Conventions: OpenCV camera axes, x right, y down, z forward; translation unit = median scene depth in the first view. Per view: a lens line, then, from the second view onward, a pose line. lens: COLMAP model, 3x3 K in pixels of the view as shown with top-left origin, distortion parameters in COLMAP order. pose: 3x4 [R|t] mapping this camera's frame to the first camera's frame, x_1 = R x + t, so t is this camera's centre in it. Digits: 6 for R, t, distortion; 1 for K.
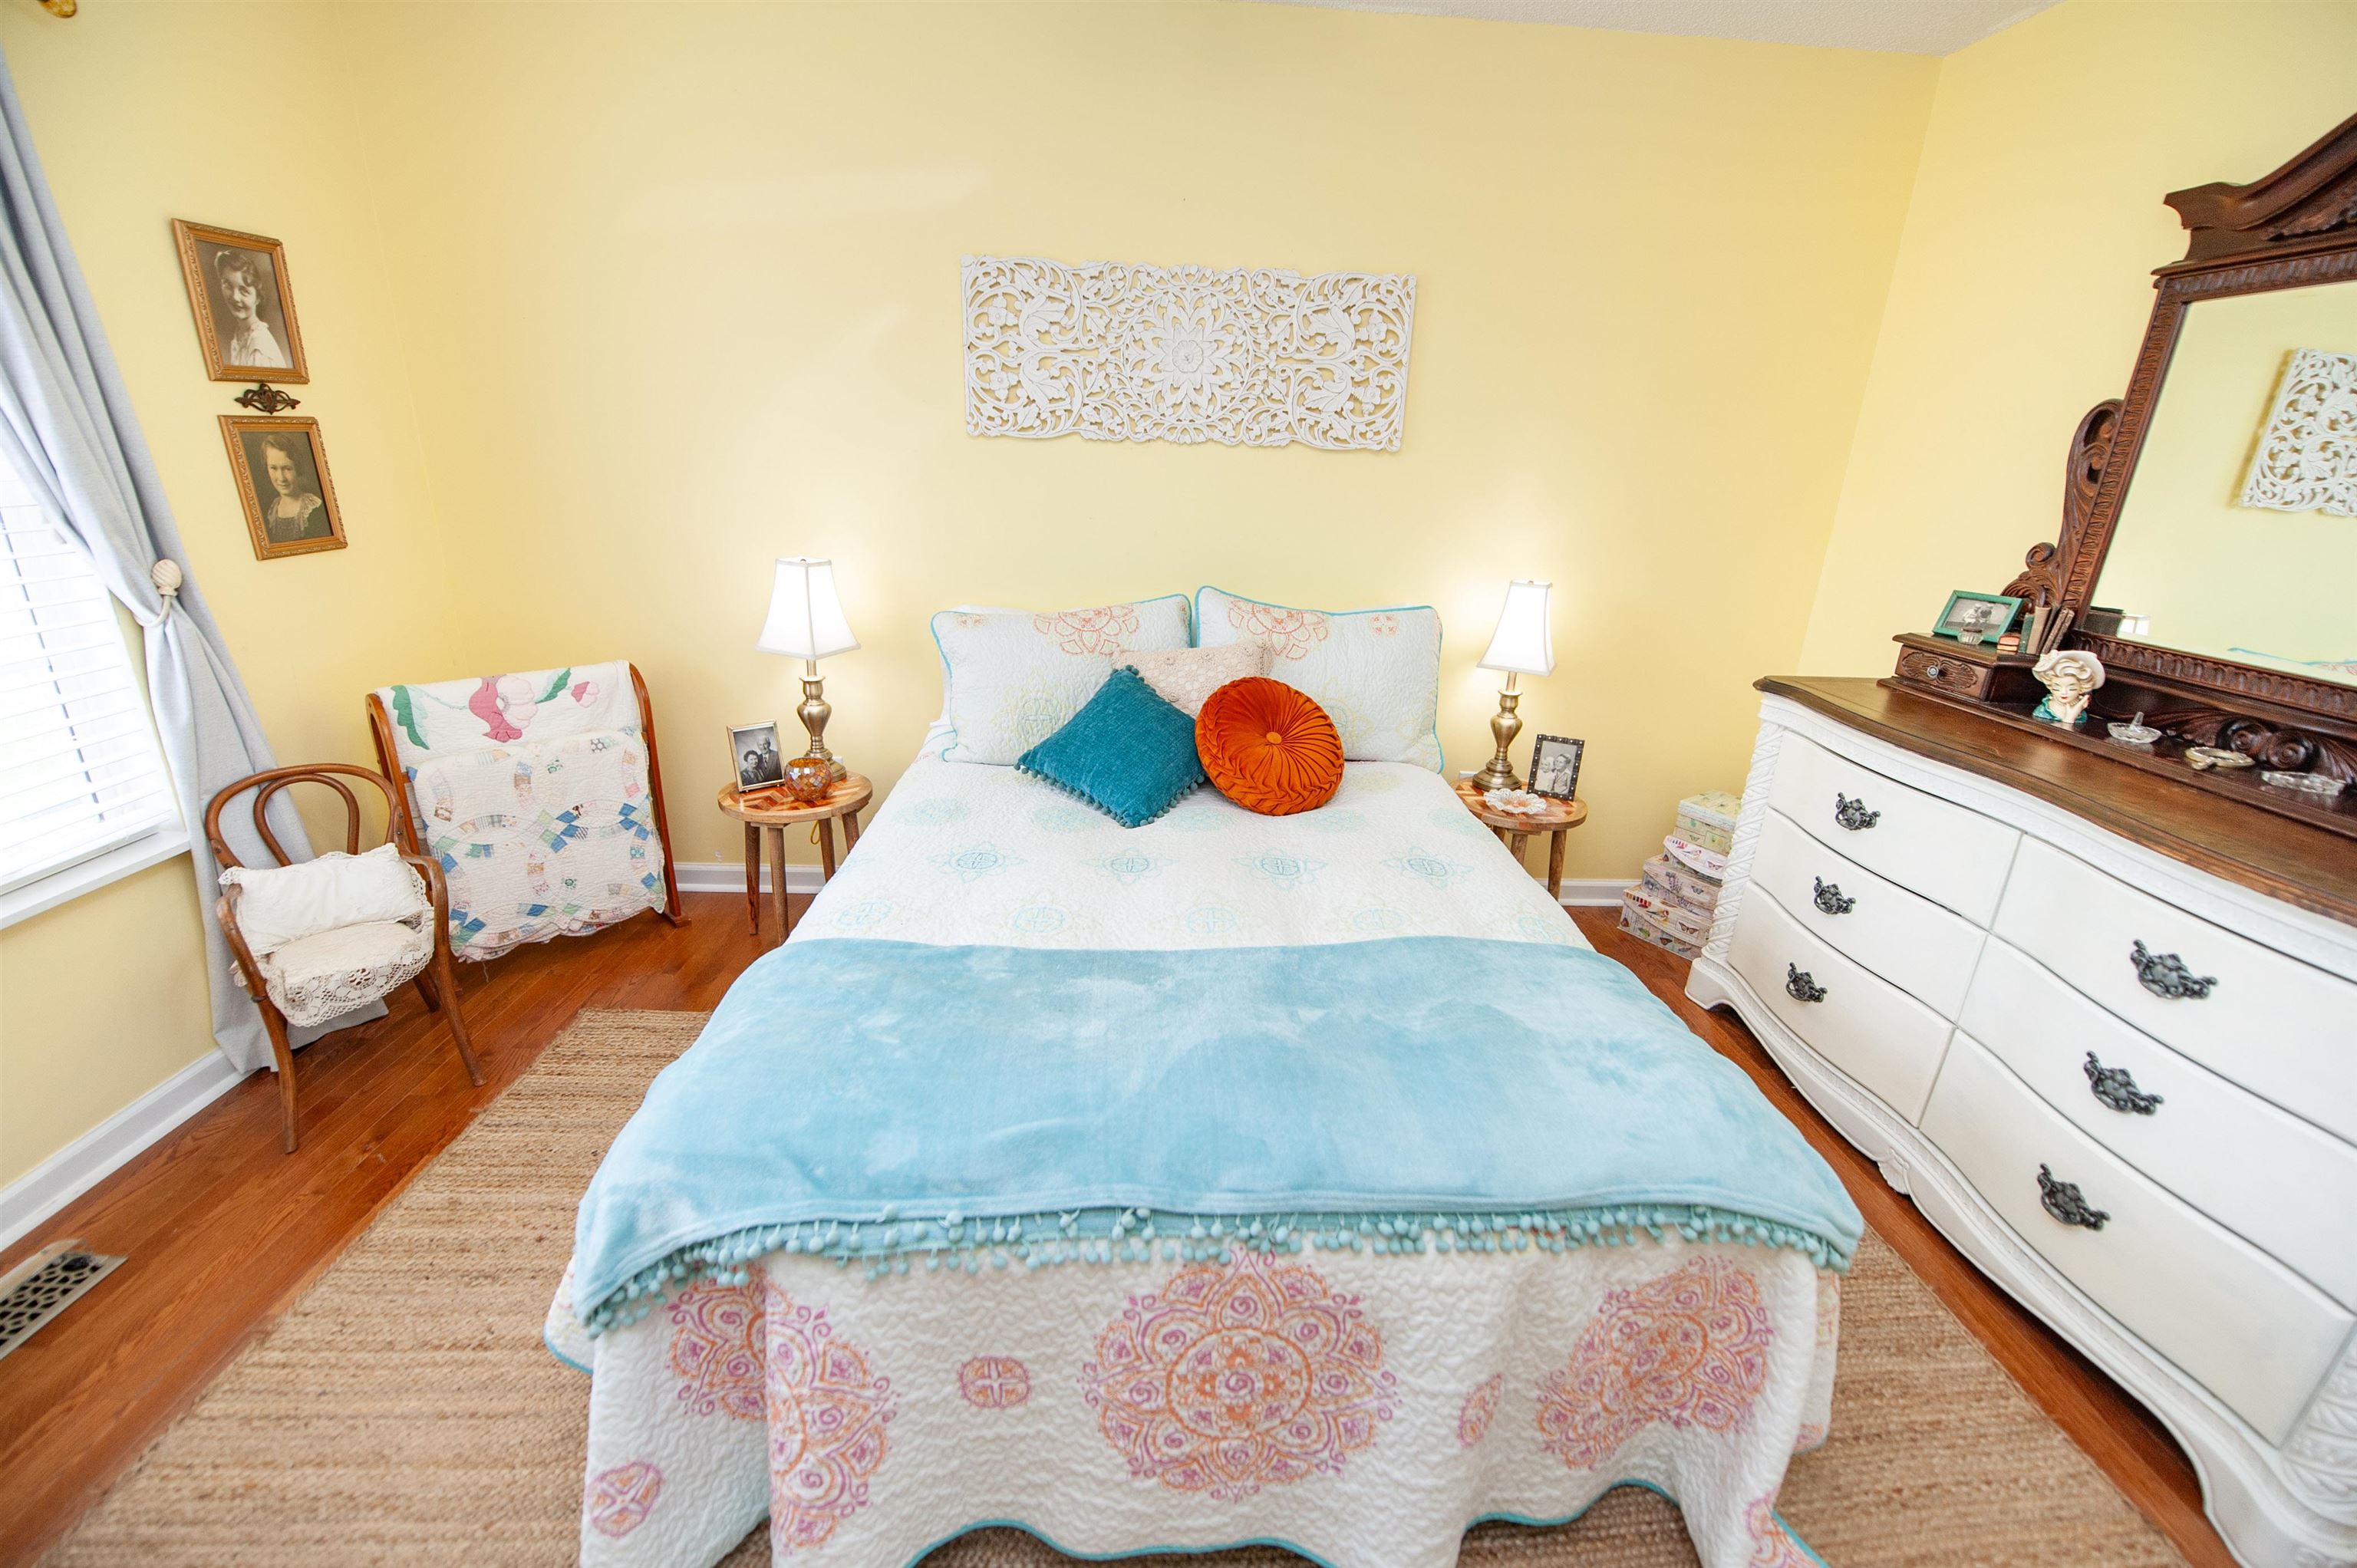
lens RADIAL K [[946.0, 0, 1175.8], [0, 946.0, 792.0], [0, 0, 1]] dist [-0.021413, -0.001255]
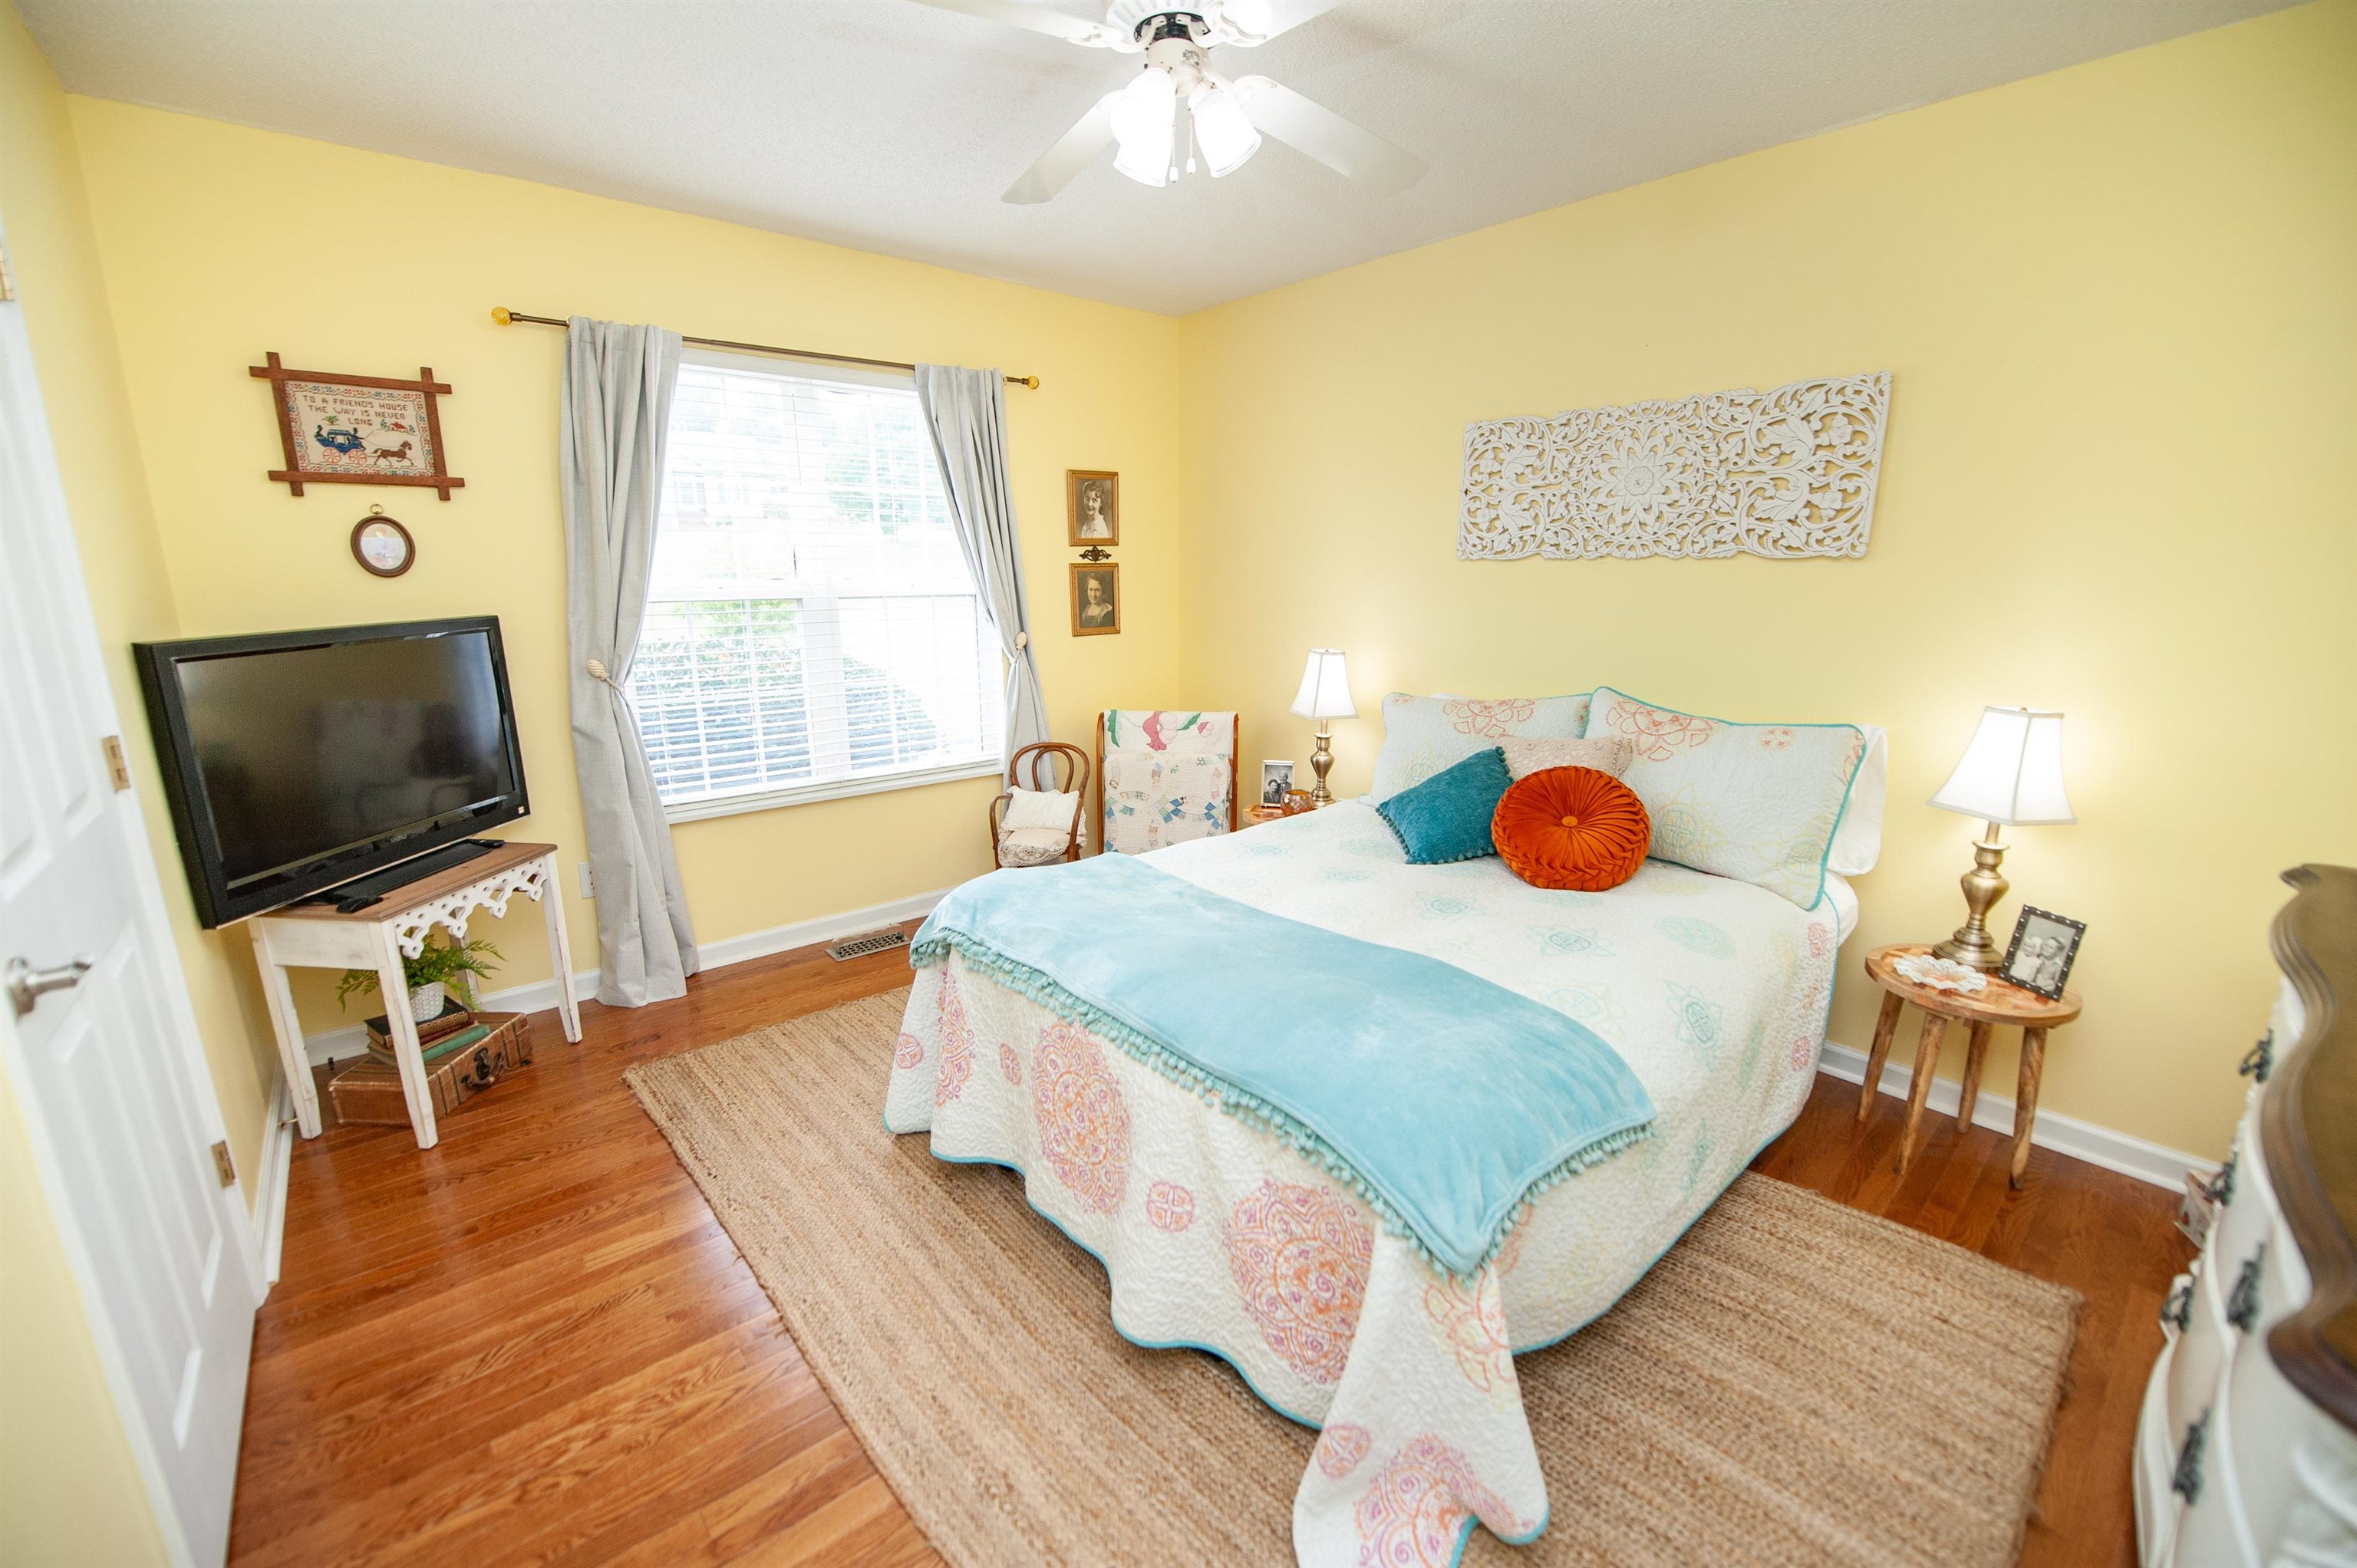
lens RADIAL K [[946.0, 0, 1195.7], [0, 946.0, 792.6], [0, 0, 1]] dist [-0.021413, -0.001255]
pose [[0.628556, 0.143141, -0.764479, 0.579129], [-0.238722, 0.970980, -0.014471, 0.024569], [0.740223, 0.191594, 0.644486, -0.007943]]
